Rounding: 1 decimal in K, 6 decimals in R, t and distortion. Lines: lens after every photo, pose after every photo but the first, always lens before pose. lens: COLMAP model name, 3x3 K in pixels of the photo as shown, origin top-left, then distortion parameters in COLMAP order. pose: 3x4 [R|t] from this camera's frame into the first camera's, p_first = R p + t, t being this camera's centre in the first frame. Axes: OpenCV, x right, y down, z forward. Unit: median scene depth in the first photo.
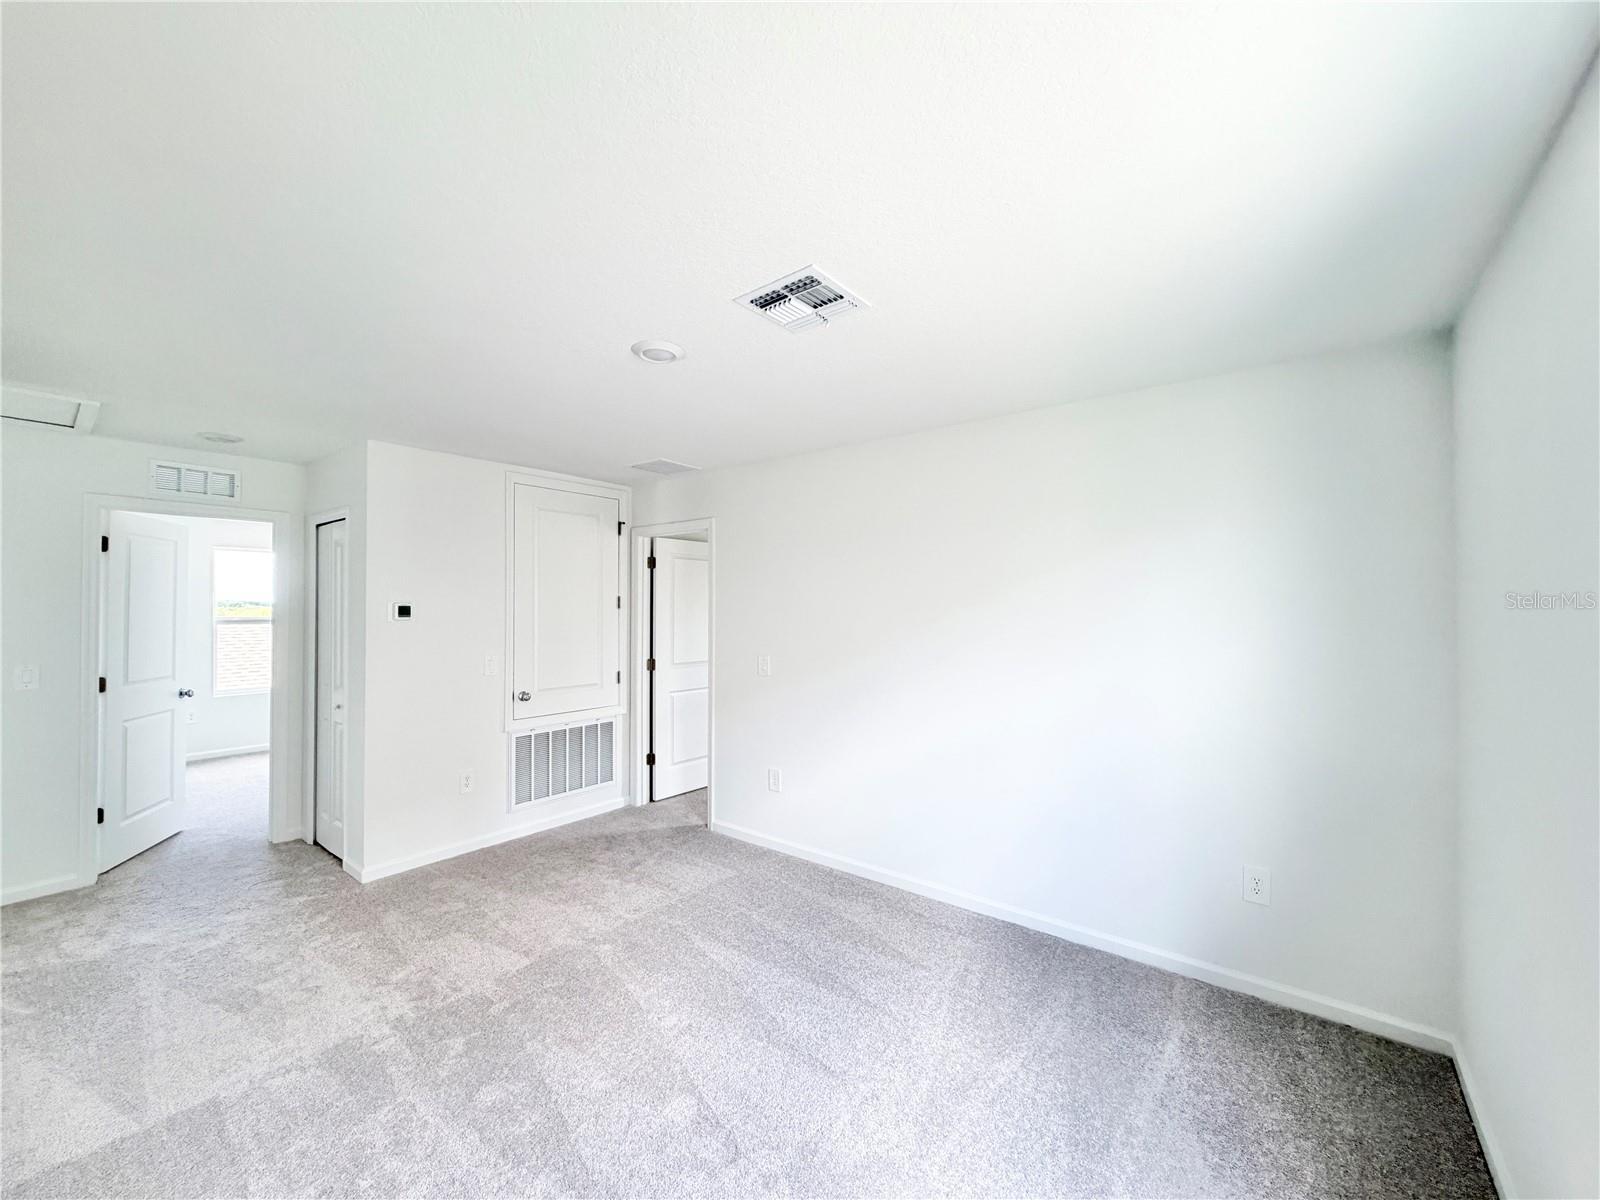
lens RADIAL K [[638.1, 0, 789.9], [0, 638.1, 590.5], [0, 0, 1]] dist [0.000184, 0.000409]
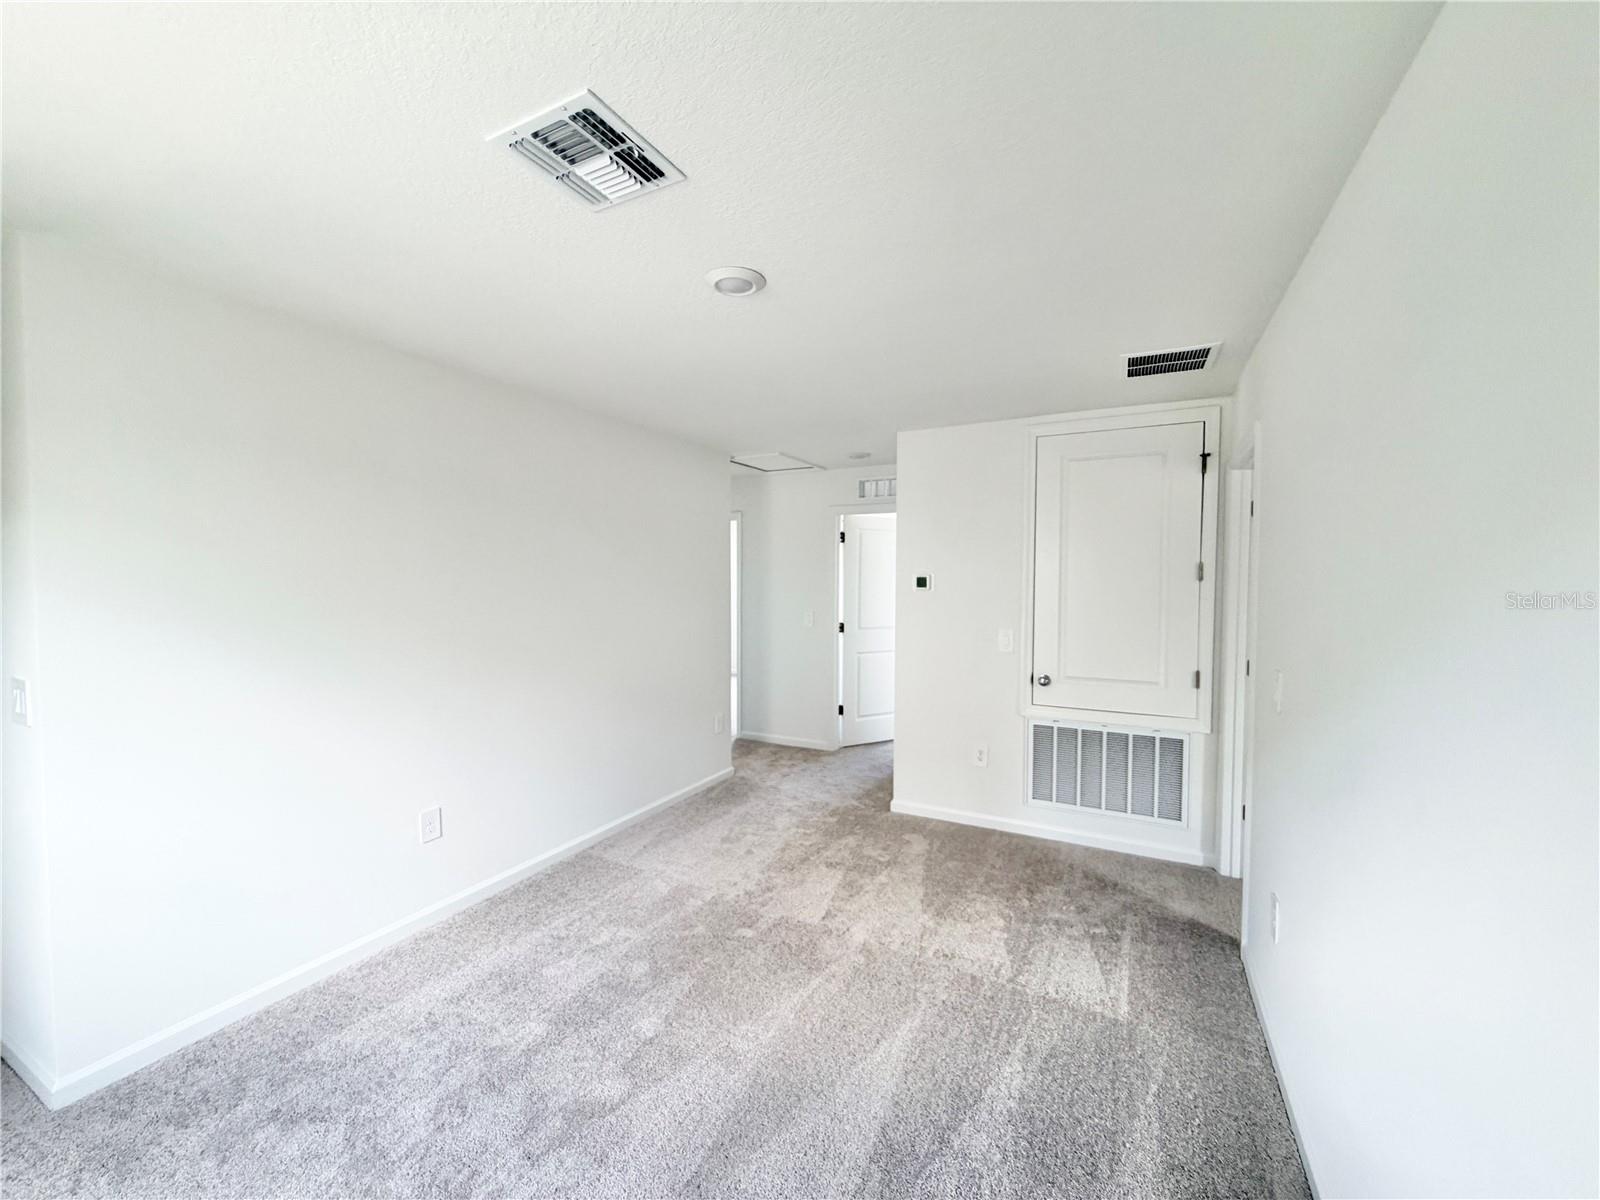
lens RADIAL K [[638.1, 0, 806.0], [0, 638.1, 597.3], [0, 0, 1]] dist [0.000184, 0.000409]
pose [[0.199757, 0.028187, -0.979440, 0.406649], [0.024620, 0.999126, 0.033775, 0.015443], [0.979536, -0.030861, 0.198889, 0.557559]]
